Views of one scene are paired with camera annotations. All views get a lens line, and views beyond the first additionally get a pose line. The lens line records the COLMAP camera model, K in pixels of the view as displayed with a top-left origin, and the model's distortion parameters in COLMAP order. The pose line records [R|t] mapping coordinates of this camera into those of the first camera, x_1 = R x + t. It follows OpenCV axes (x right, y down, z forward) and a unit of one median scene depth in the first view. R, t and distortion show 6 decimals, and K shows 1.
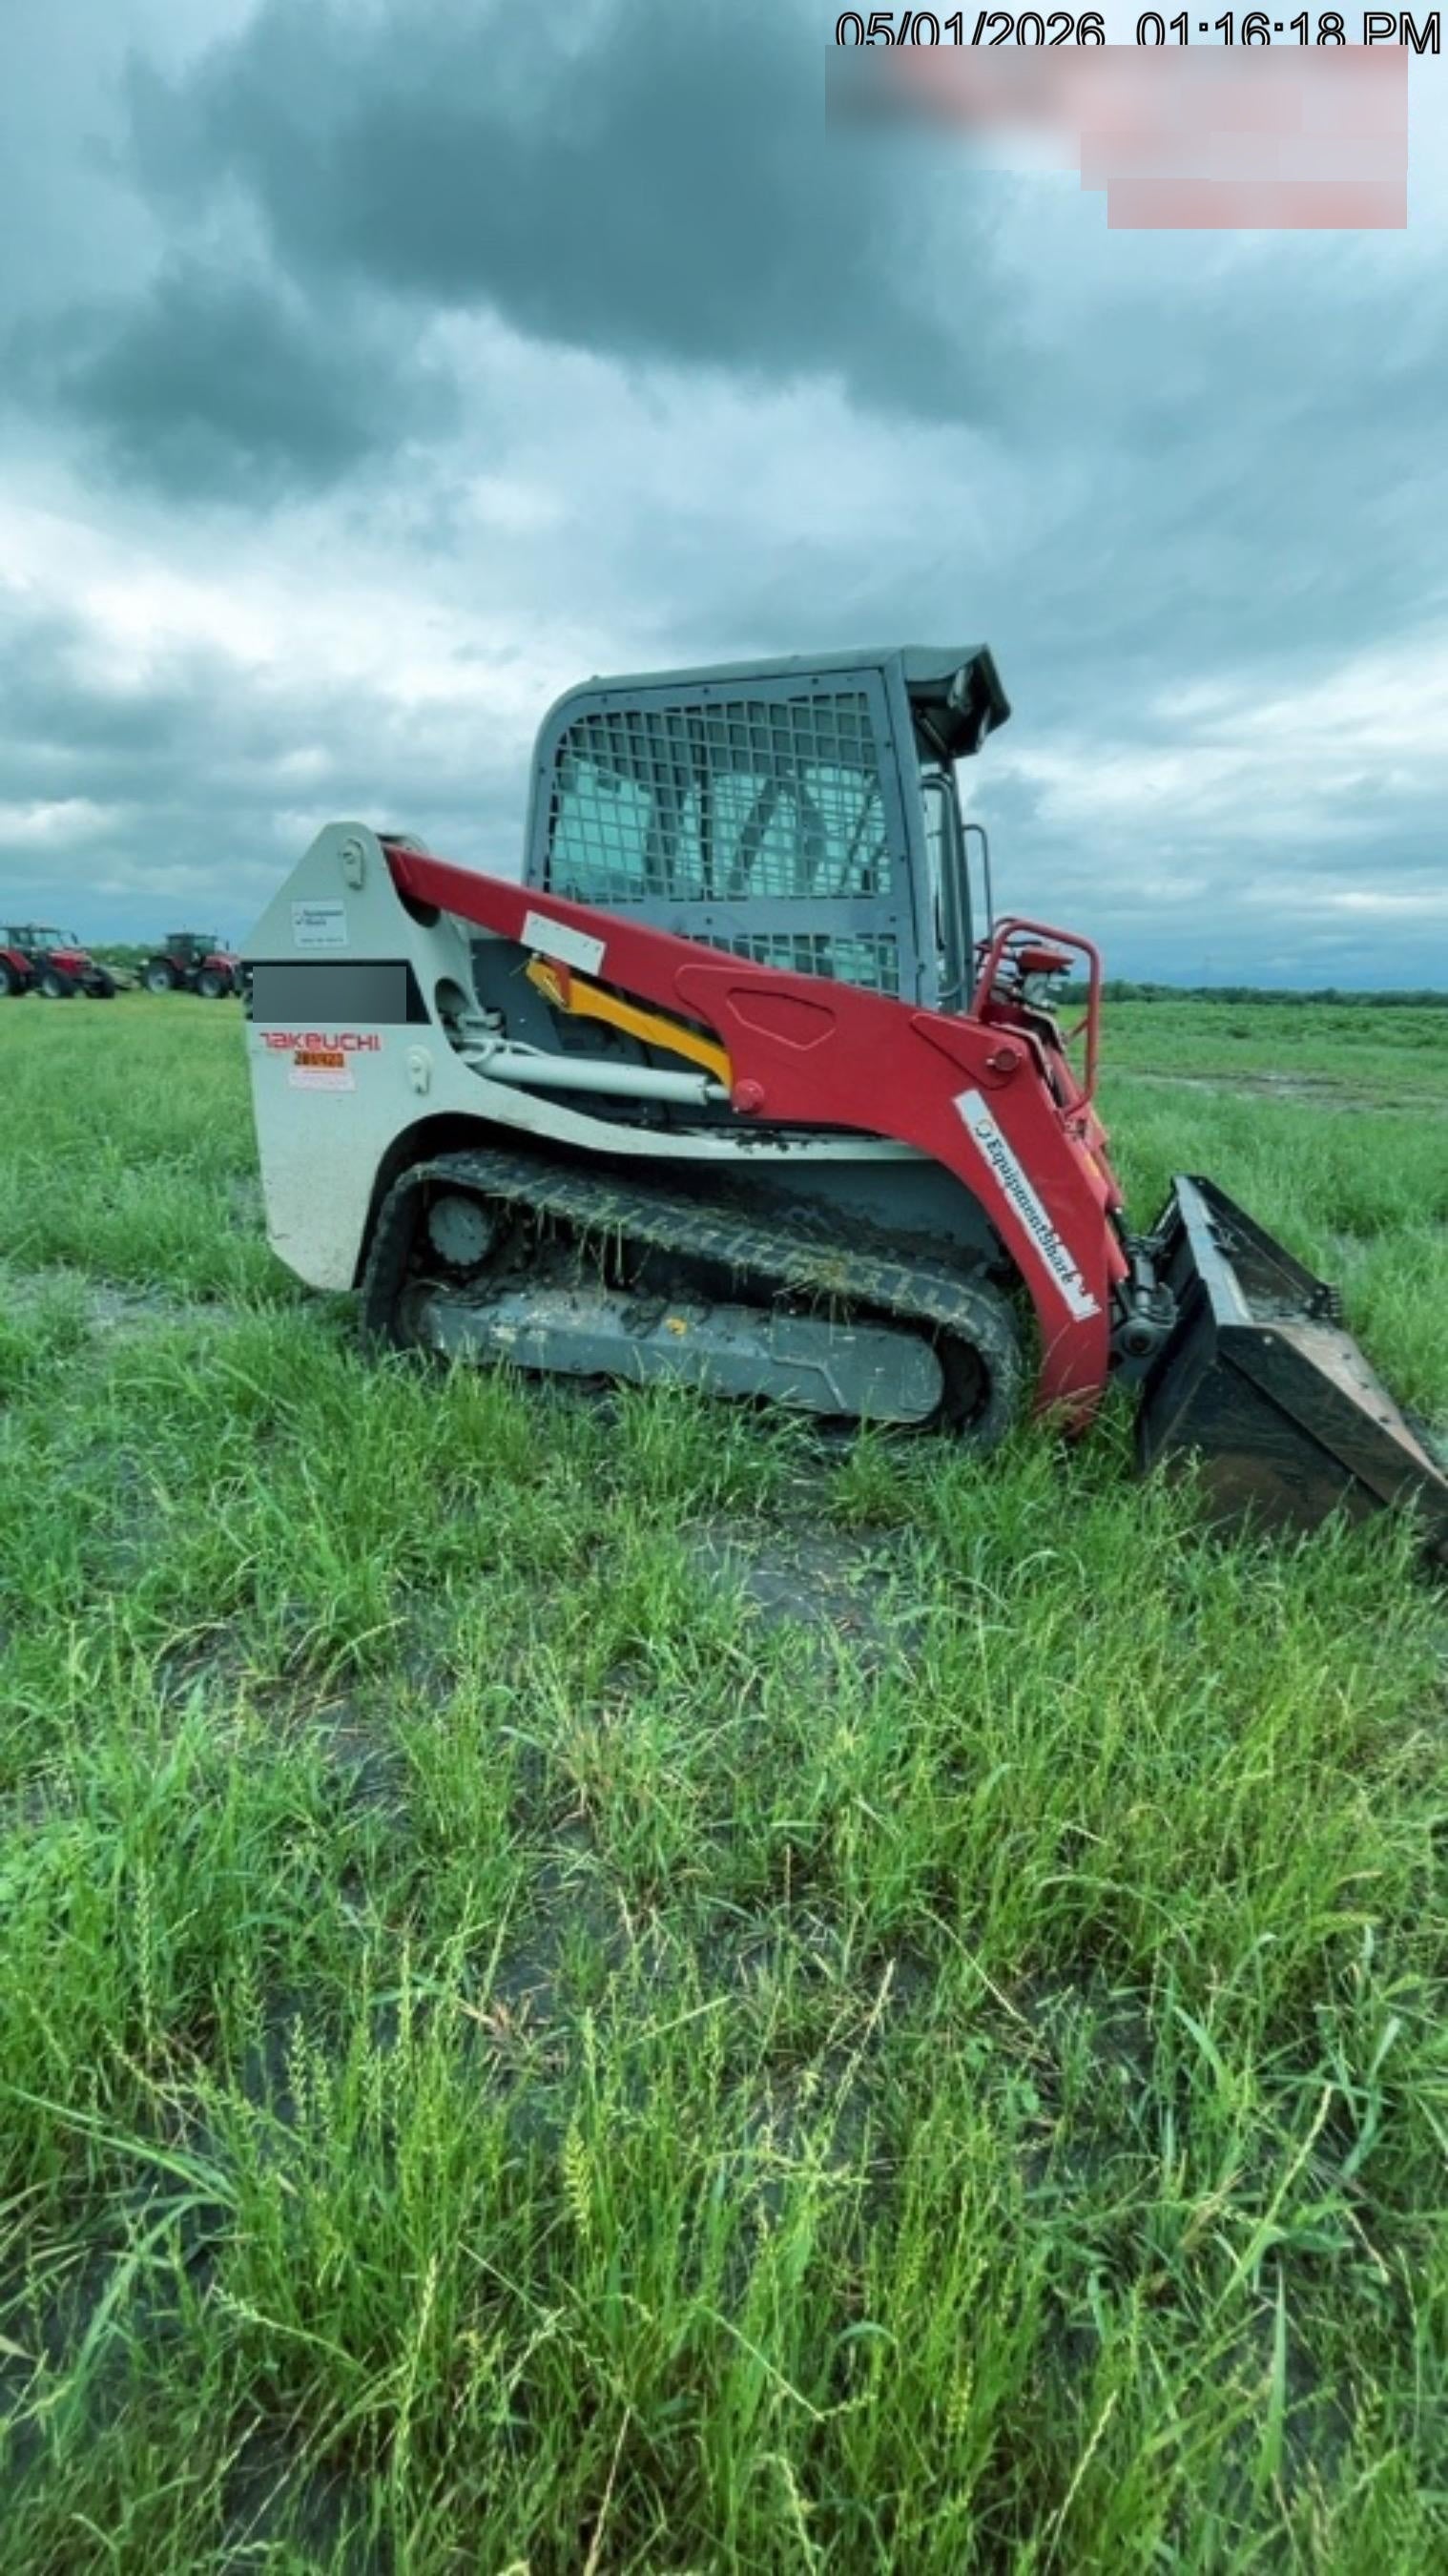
lens RADIAL K [[1052.8, 0, 724.0], [0, 1052.8, 1288.0], [0, 0, 1]] dist [0.001486, 0.000023]
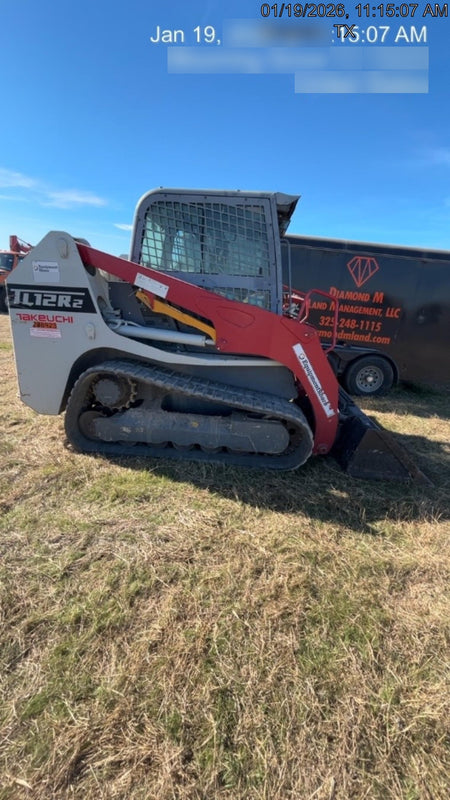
lens RADIAL K [[327.0, 0, 225.0], [0, 327.0, 400.0], [0, 0, 1]] dist [0.001486, 0.000023]
pose [[0.959631, -0.035102, 0.279063, -0.211668], [0.028815, 0.999231, 0.026600, -0.050930], [-0.279782, -0.017485, 0.959904, 0.136296]]
